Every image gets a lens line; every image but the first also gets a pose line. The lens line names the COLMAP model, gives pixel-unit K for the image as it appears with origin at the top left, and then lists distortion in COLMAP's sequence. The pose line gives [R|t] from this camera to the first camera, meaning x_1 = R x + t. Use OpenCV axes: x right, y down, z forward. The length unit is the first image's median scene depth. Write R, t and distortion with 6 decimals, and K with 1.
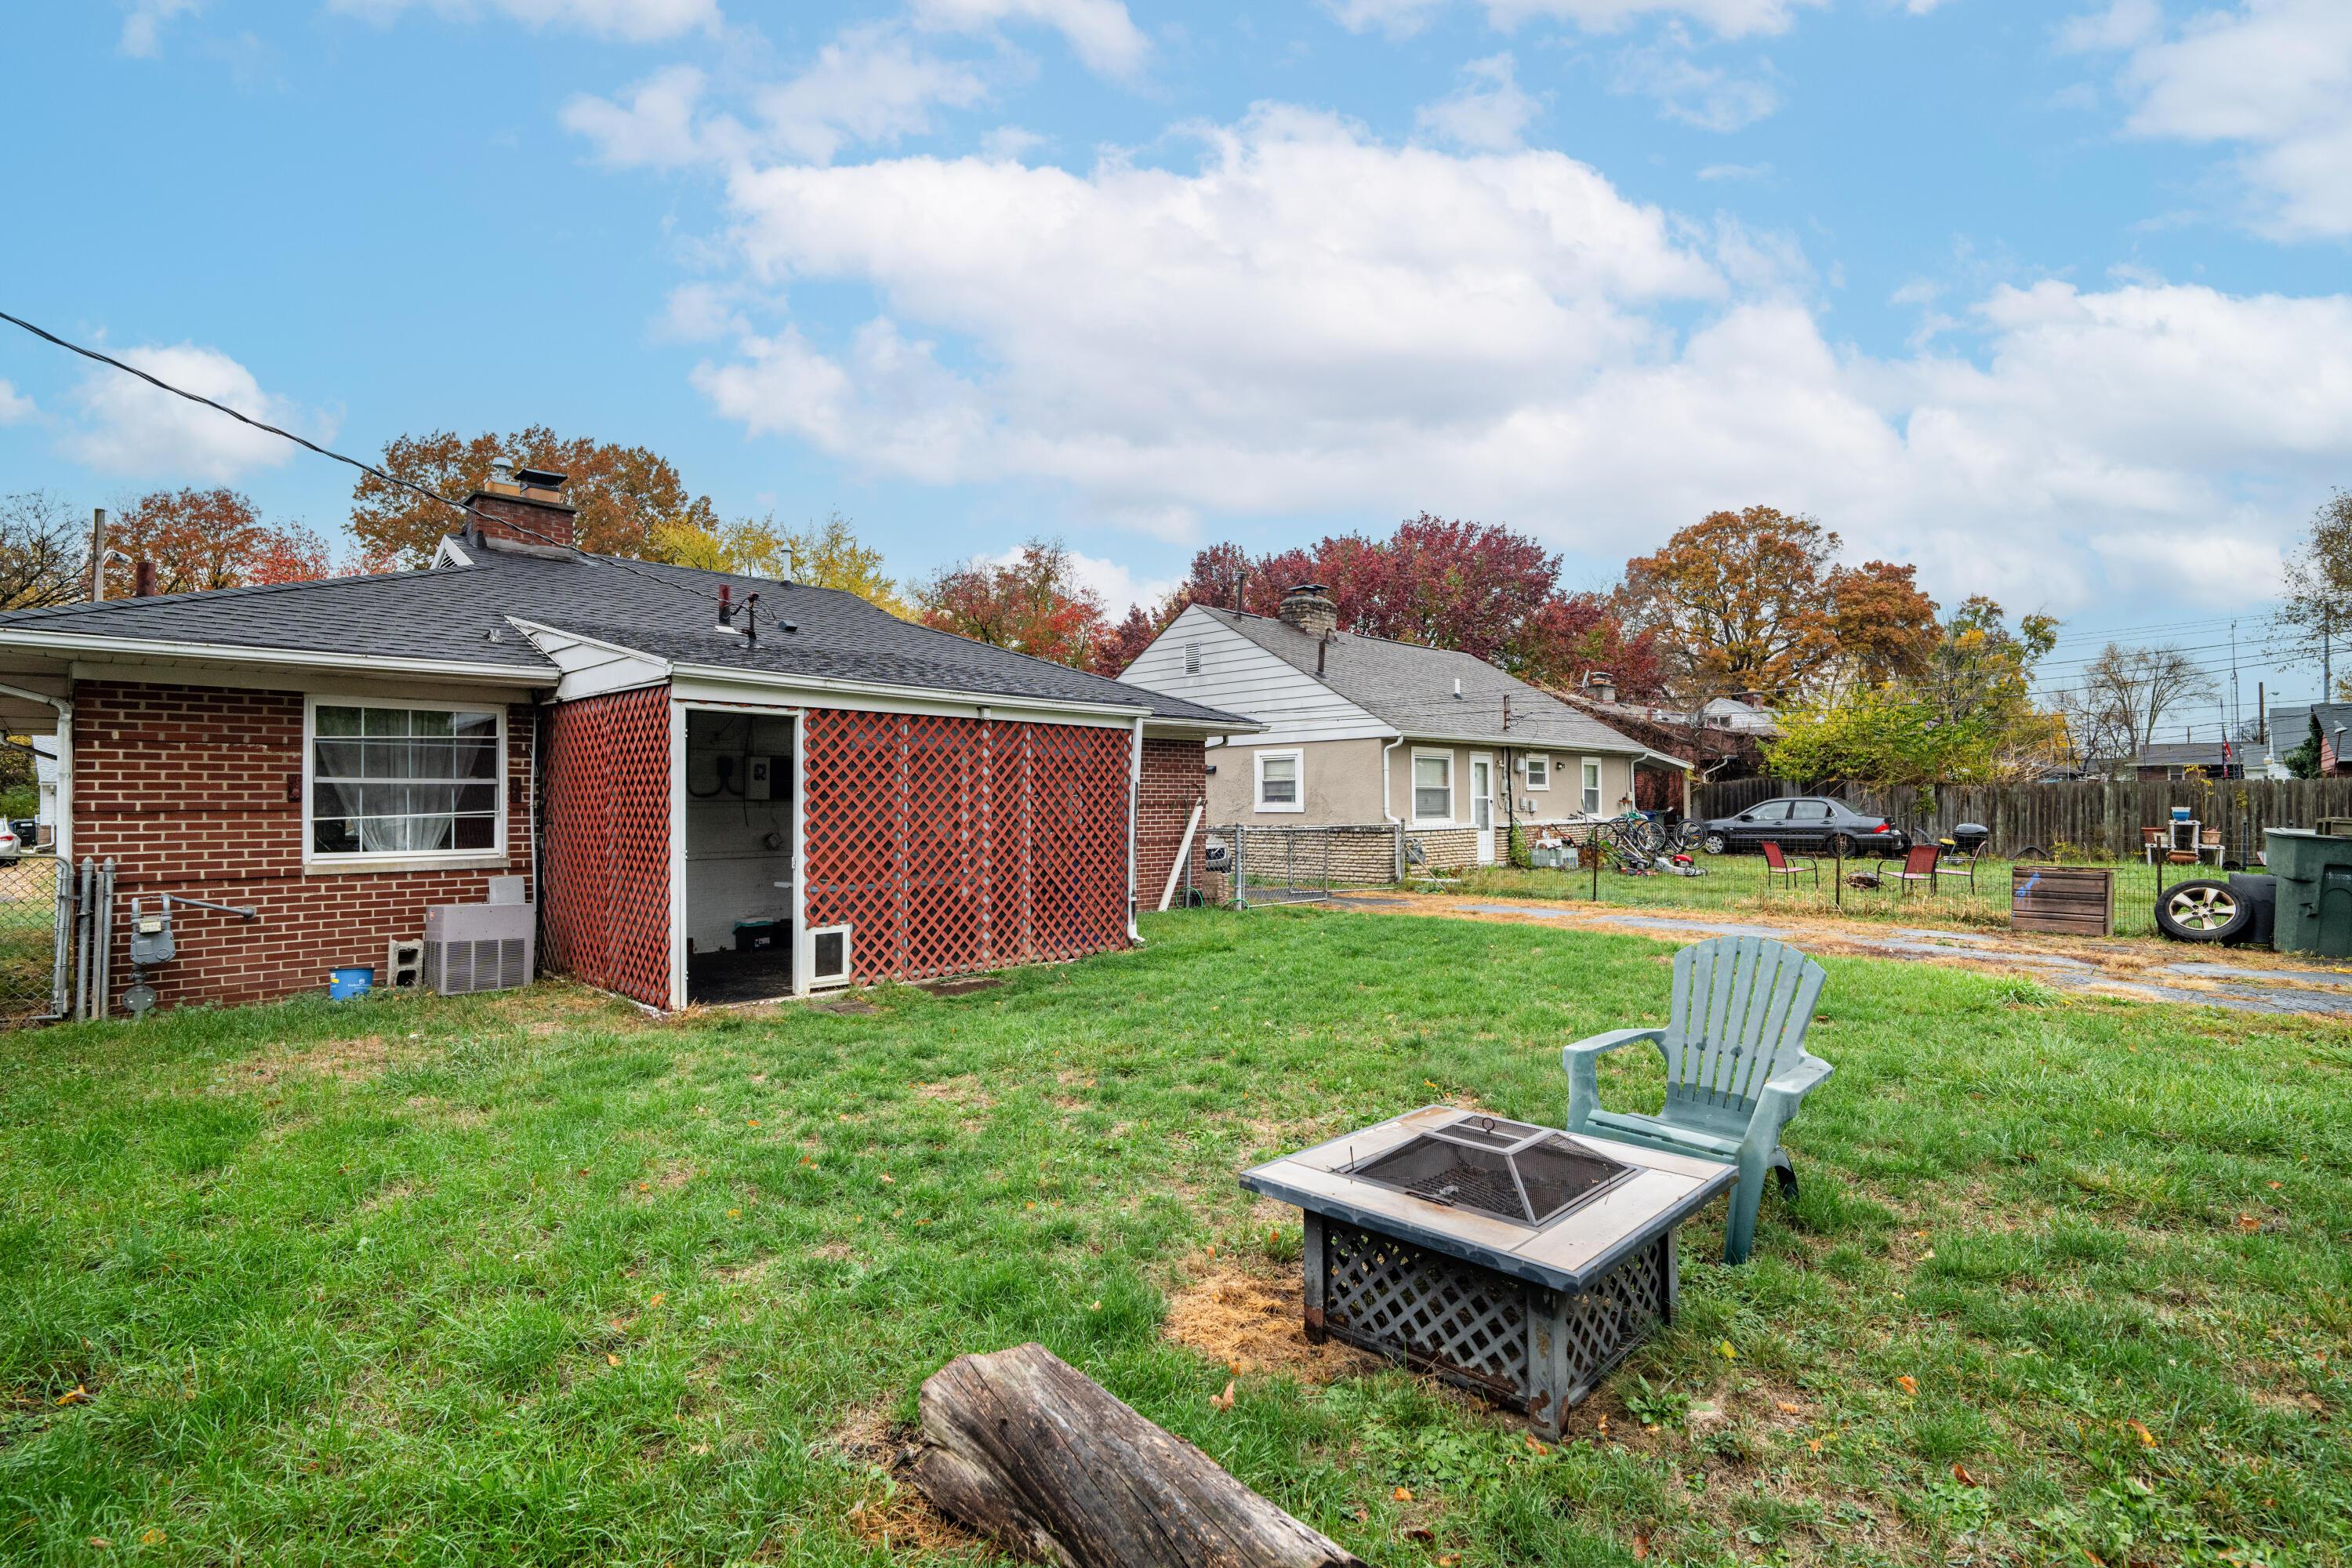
lens RADIAL K [[1118.8, 0, 1168.3], [0, 1118.8, 798.4], [0, 0, 1]] dist [0.001447, -0.008179]
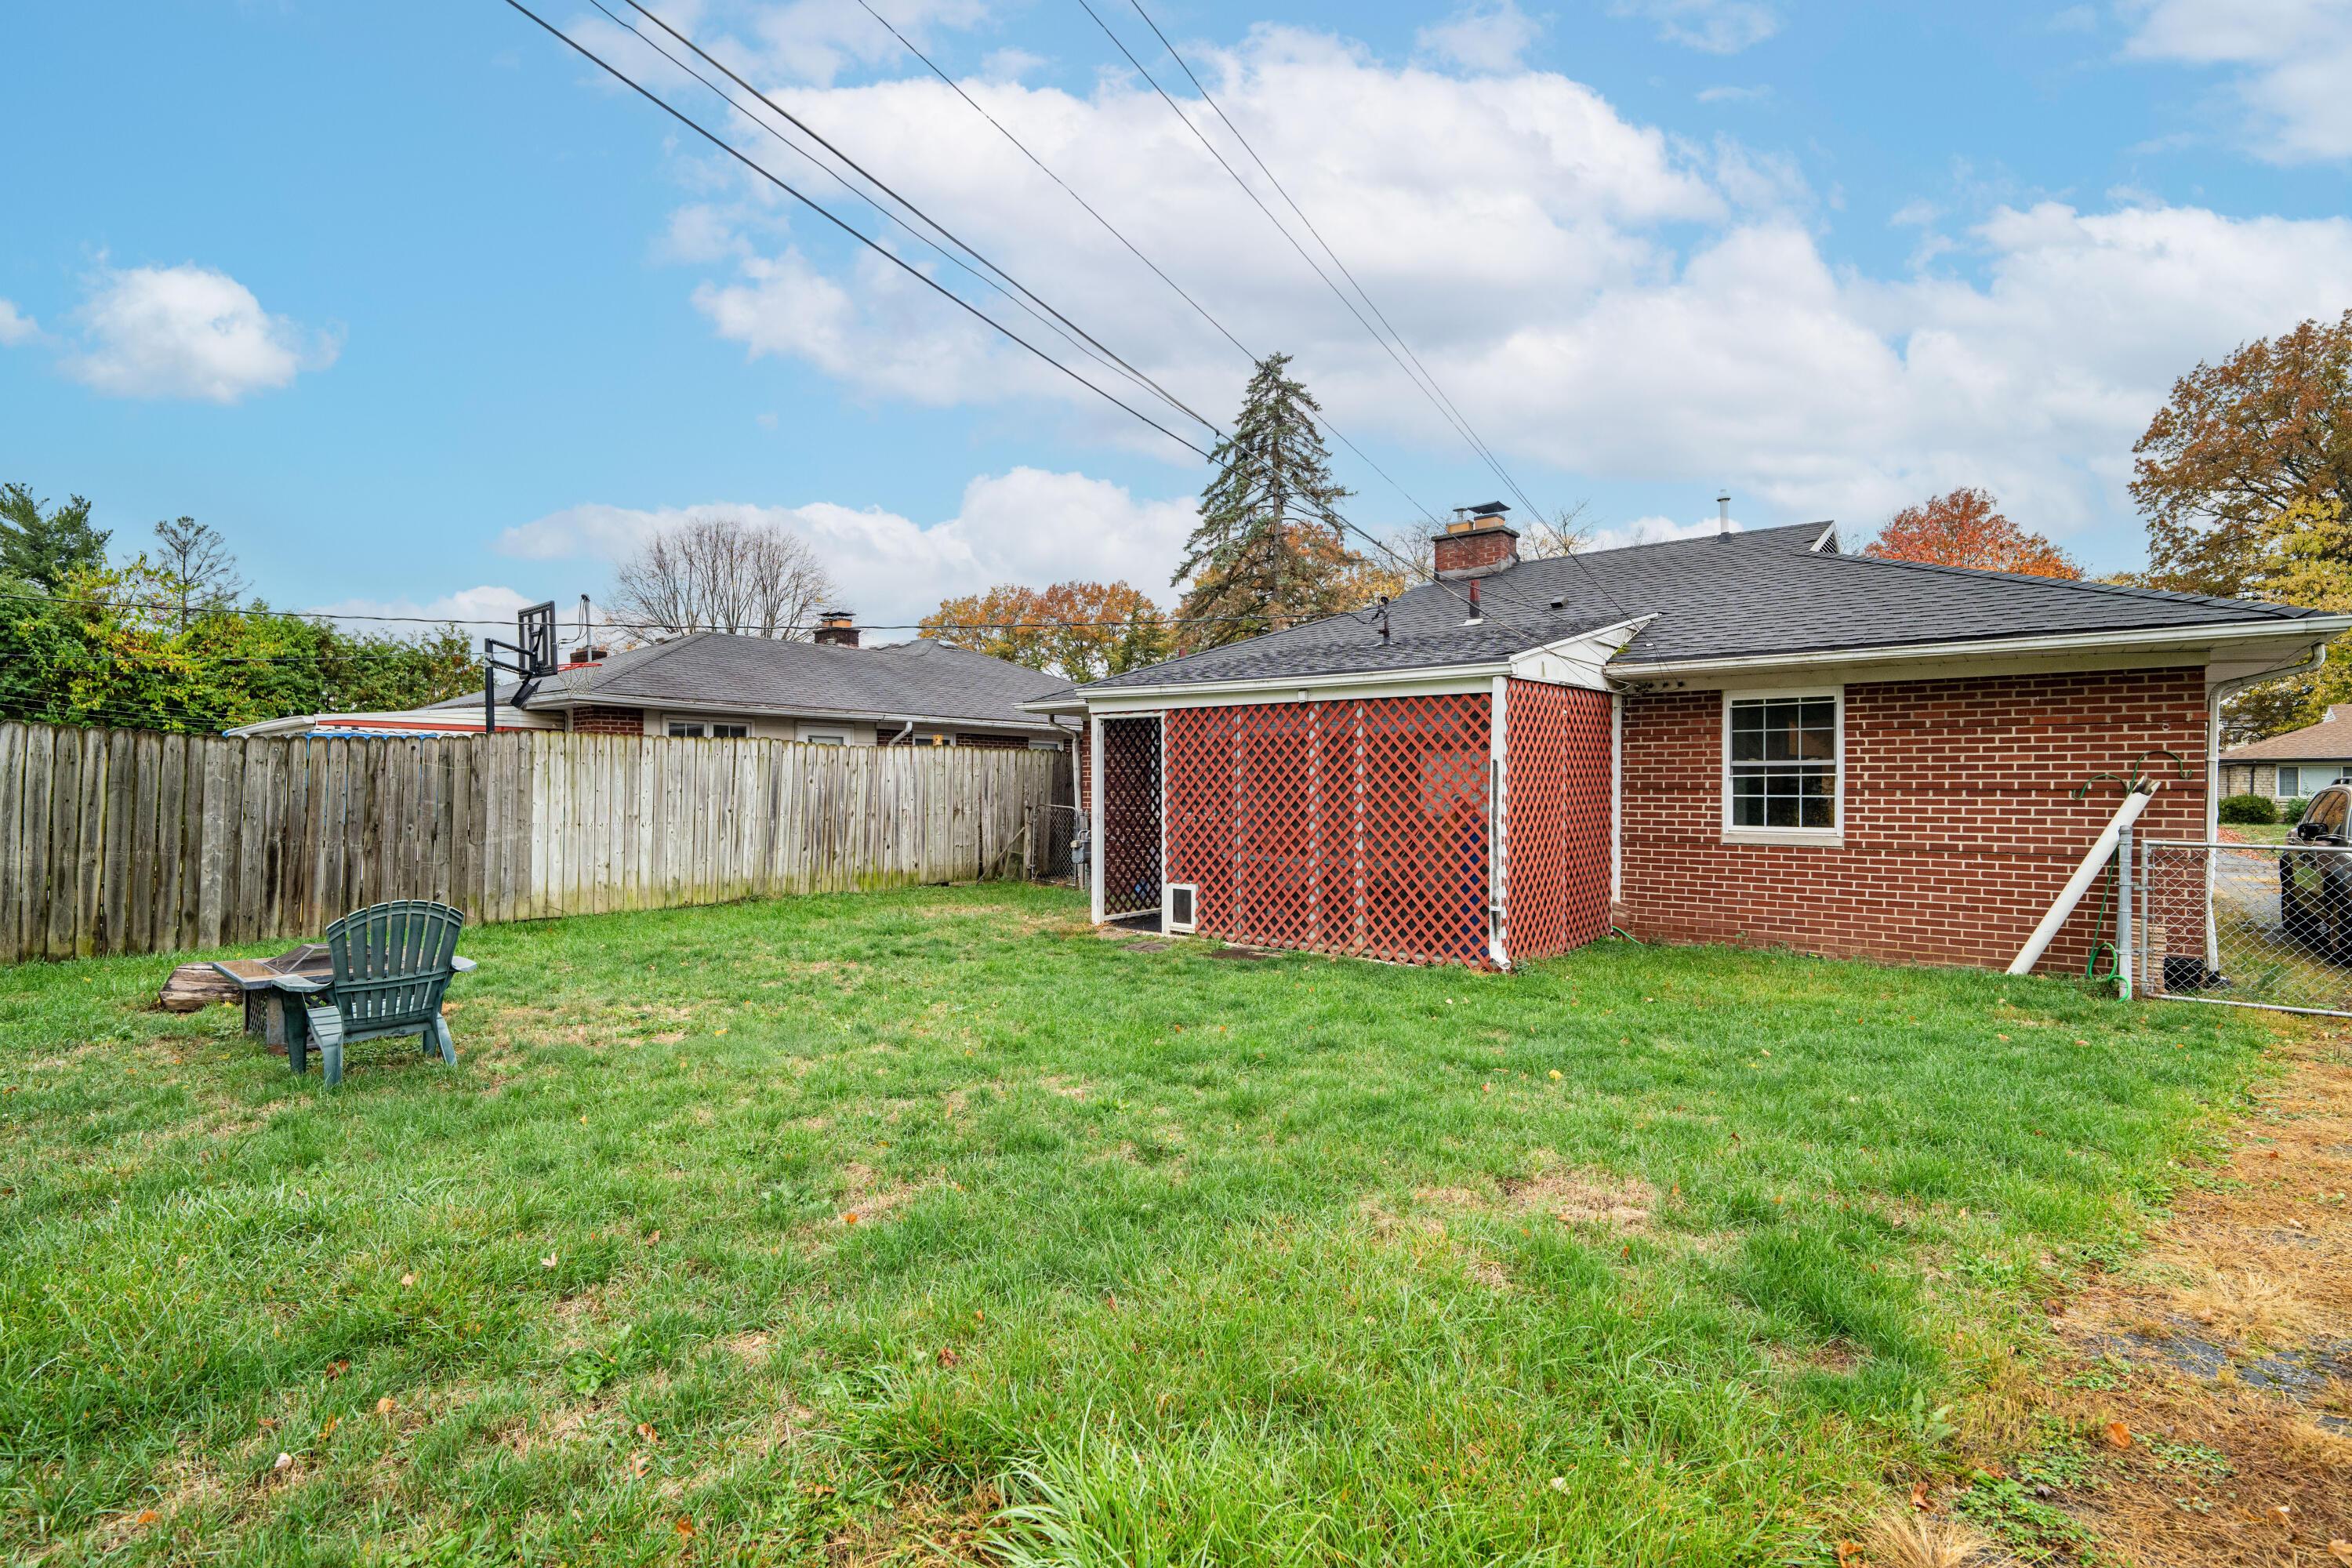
lens RADIAL K [[1060.9, 0, 1176.0], [0, 1060.9, 784.0], [0, 0, 1]] dist [0.001516, -0.000028]
pose [[0.068306, 0.004607, -0.997654, 0.773017], [0.001510, 0.999988, 0.004721, -0.001272], [0.997663, -0.001829, 0.068298, 0.810795]]
